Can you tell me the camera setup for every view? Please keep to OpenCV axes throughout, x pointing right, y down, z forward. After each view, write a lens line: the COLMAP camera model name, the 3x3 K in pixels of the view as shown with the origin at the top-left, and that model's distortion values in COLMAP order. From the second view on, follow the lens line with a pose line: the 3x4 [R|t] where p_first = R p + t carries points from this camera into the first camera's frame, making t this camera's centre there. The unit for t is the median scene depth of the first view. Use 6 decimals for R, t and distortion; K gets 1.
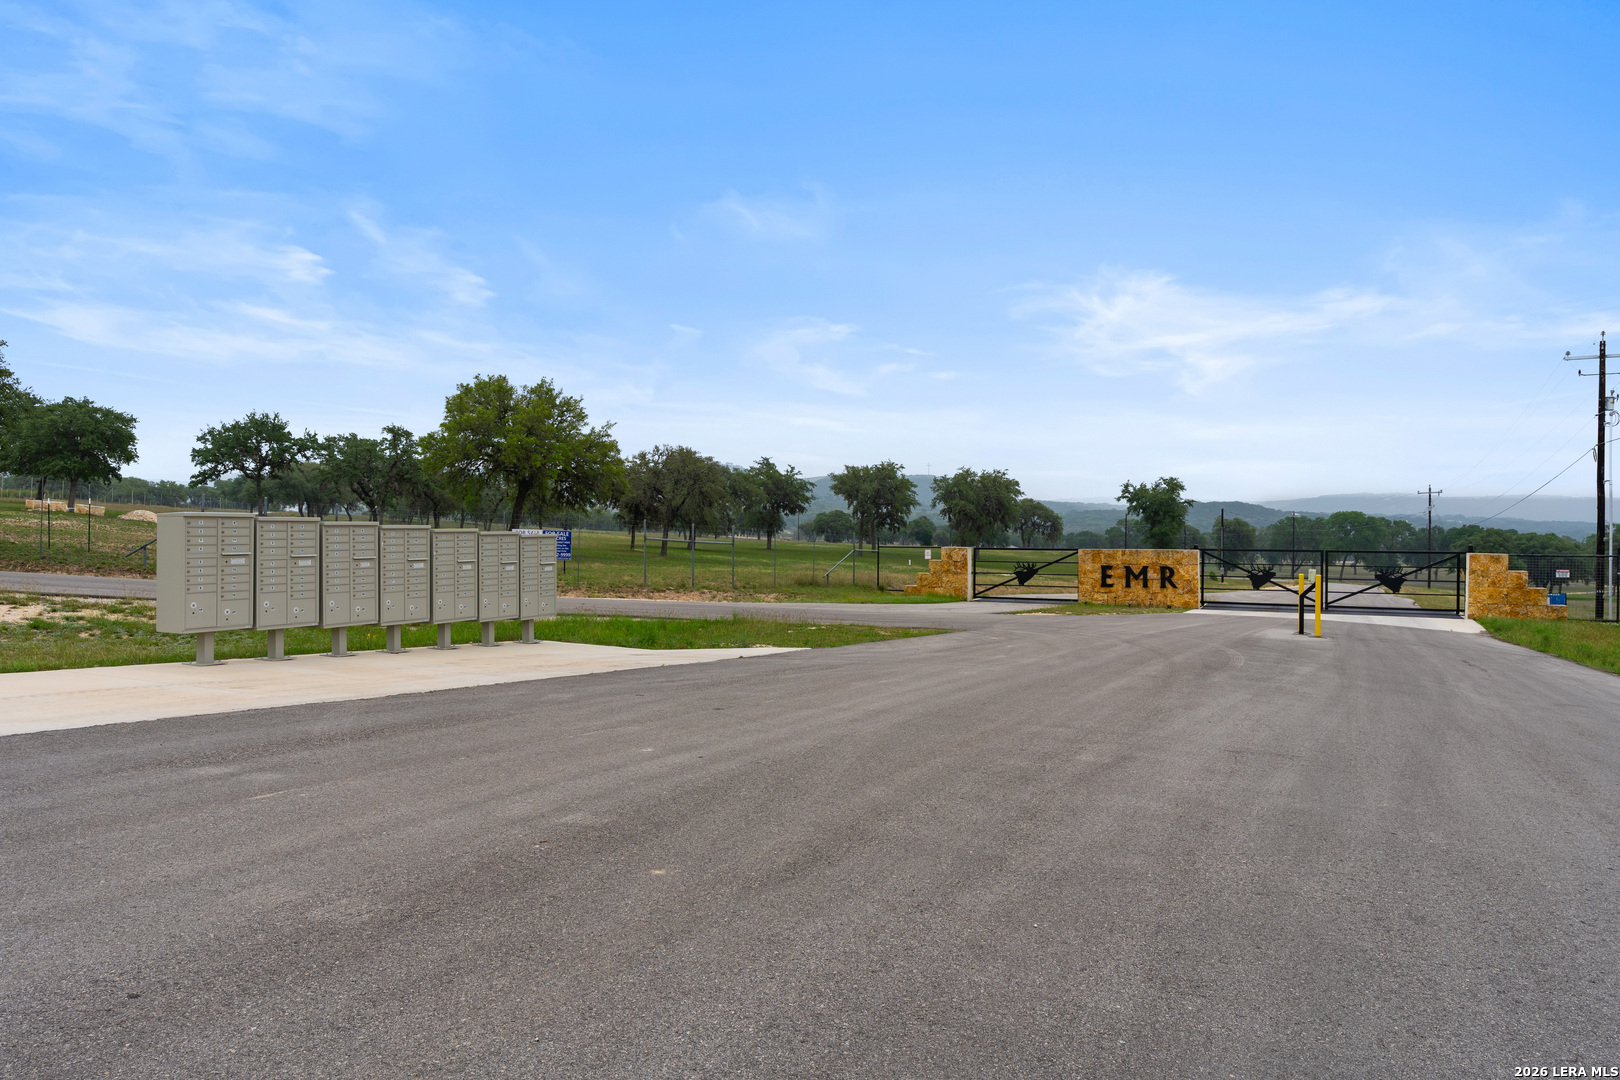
lens RADIAL K [[1086.7, 0, 810.0], [0, 1086.7, 540.0], [0, 0, 1]] dist [0.003130, 0.003393]
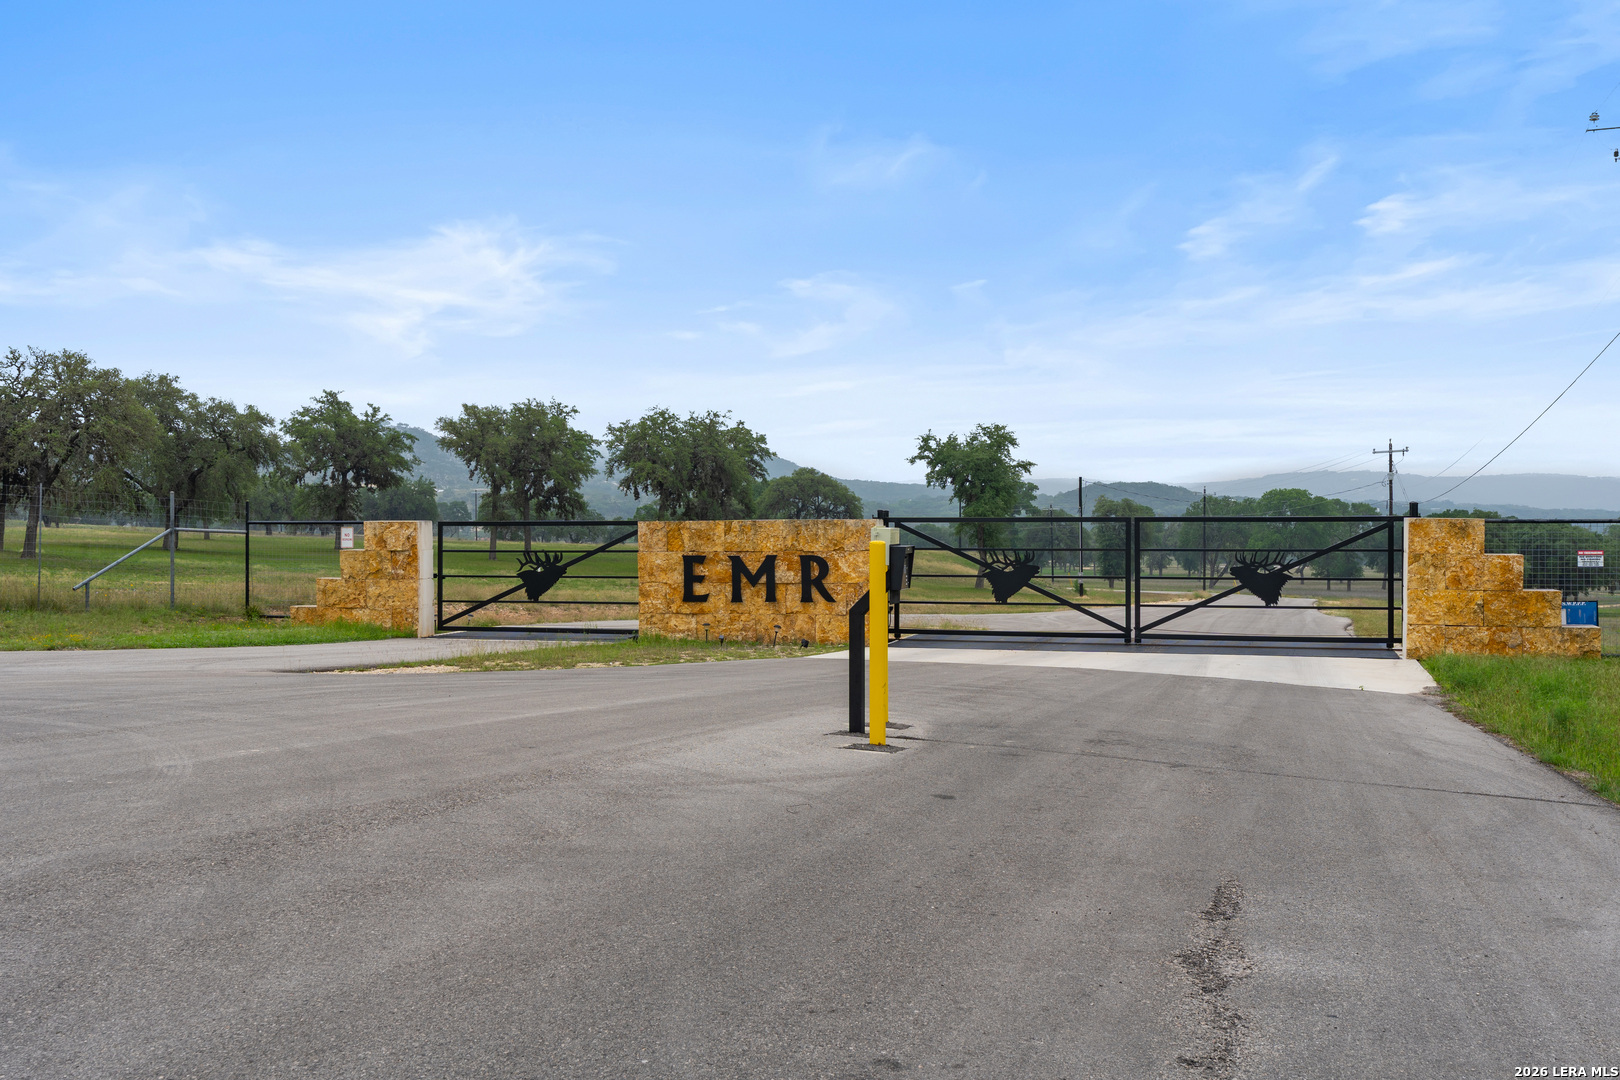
lens RADIAL K [[1625.2, 0, 810.0], [0, 1625.2, 540.0], [0, 0, 1]] dist [0.011293, -0.010650]
pose [[0.986299, -0.007601, 0.164790, 0.198039], [0.007780, 0.999970, -0.000438, 0.016727], [-0.164782, 0.001714, 0.986329, 0.295145]]
